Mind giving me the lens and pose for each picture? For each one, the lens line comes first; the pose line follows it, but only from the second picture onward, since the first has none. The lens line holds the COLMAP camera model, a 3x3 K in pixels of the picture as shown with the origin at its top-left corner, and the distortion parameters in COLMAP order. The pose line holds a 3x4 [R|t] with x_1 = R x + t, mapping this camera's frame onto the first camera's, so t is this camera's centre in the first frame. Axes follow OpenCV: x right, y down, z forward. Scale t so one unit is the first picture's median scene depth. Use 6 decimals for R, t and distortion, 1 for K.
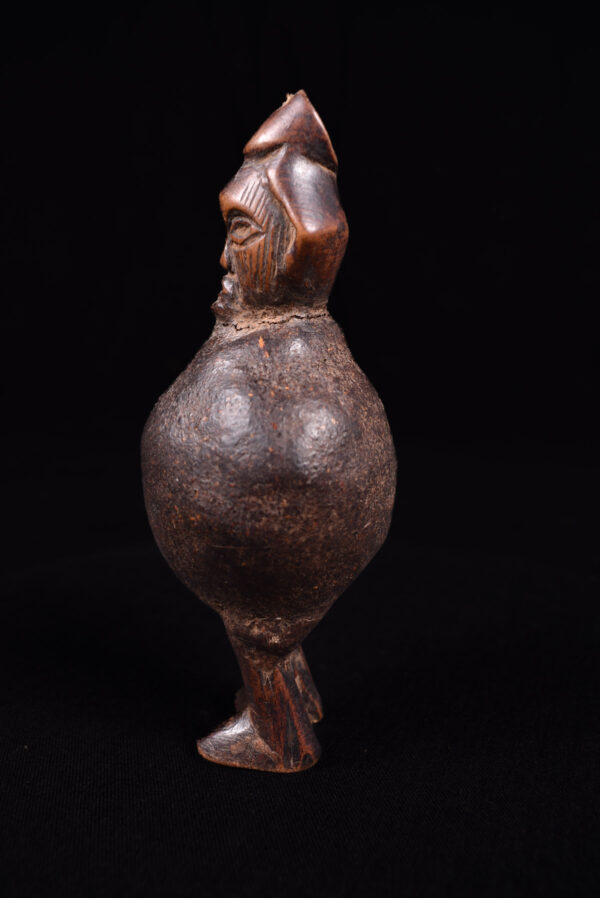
lens RADIAL K [[769.5, 0, 300.0], [0, 769.5, 449.0], [0, 0, 1]] dist [-0.100603, -0.002807]
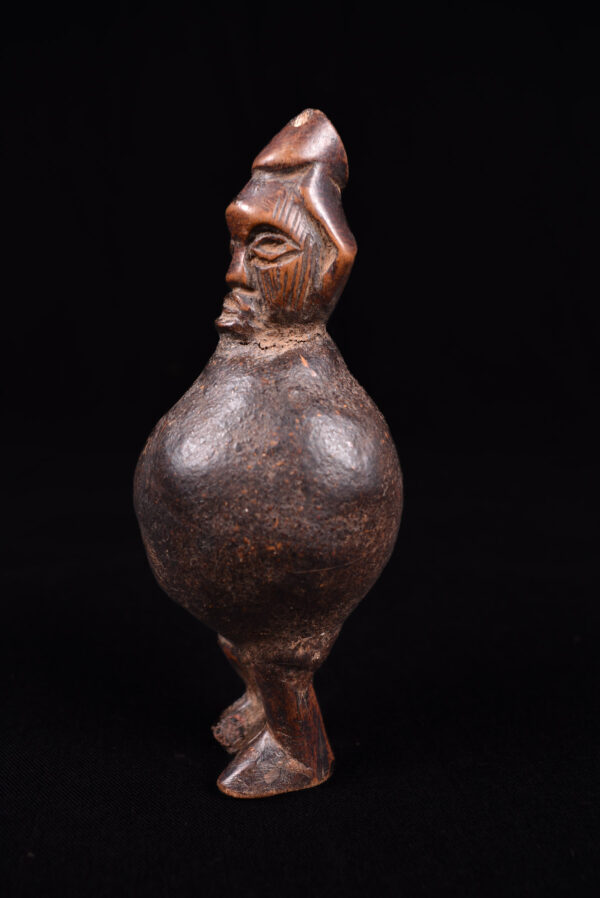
lens RADIAL K [[769.5, 0, 300.0], [0, 769.5, 449.0], [0, 0, 1]] dist [-0.100603, -0.002807]
pose [[0.850776, -0.091475, 0.517506, -0.586608], [0.089563, 0.995567, 0.028736, -0.056034], [-0.517841, 0.021902, 0.855197, 0.158614]]
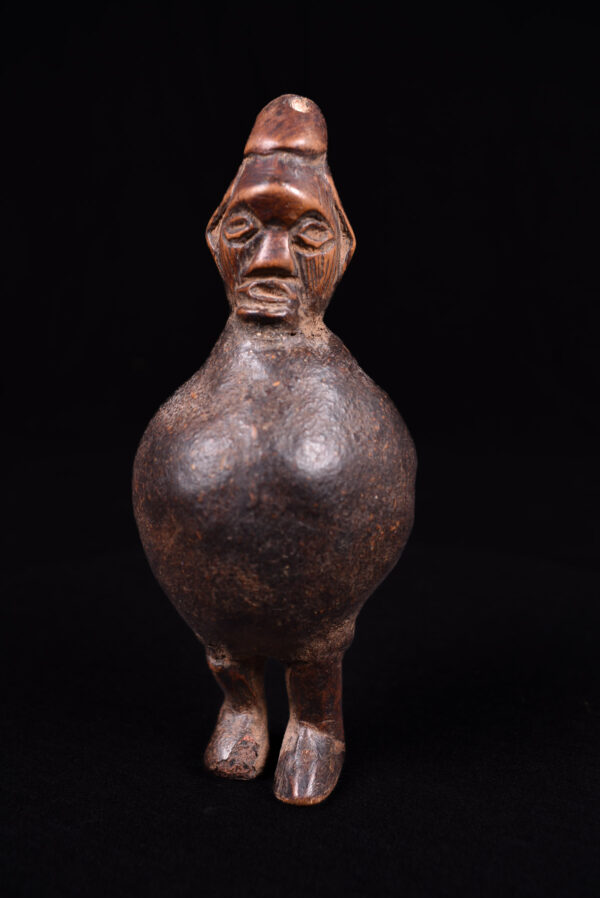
lens RADIAL K [[769.5, 0, 300.0], [0, 769.5, 449.0], [0, 0, 1]] dist [-0.100603, -0.002807]
pose [[0.094712, -0.196253, 0.975968, -1.087513], [0.184061, 0.966925, 0.176572, -0.203206], [-0.978341, 0.162915, 0.127702, 0.963624]]
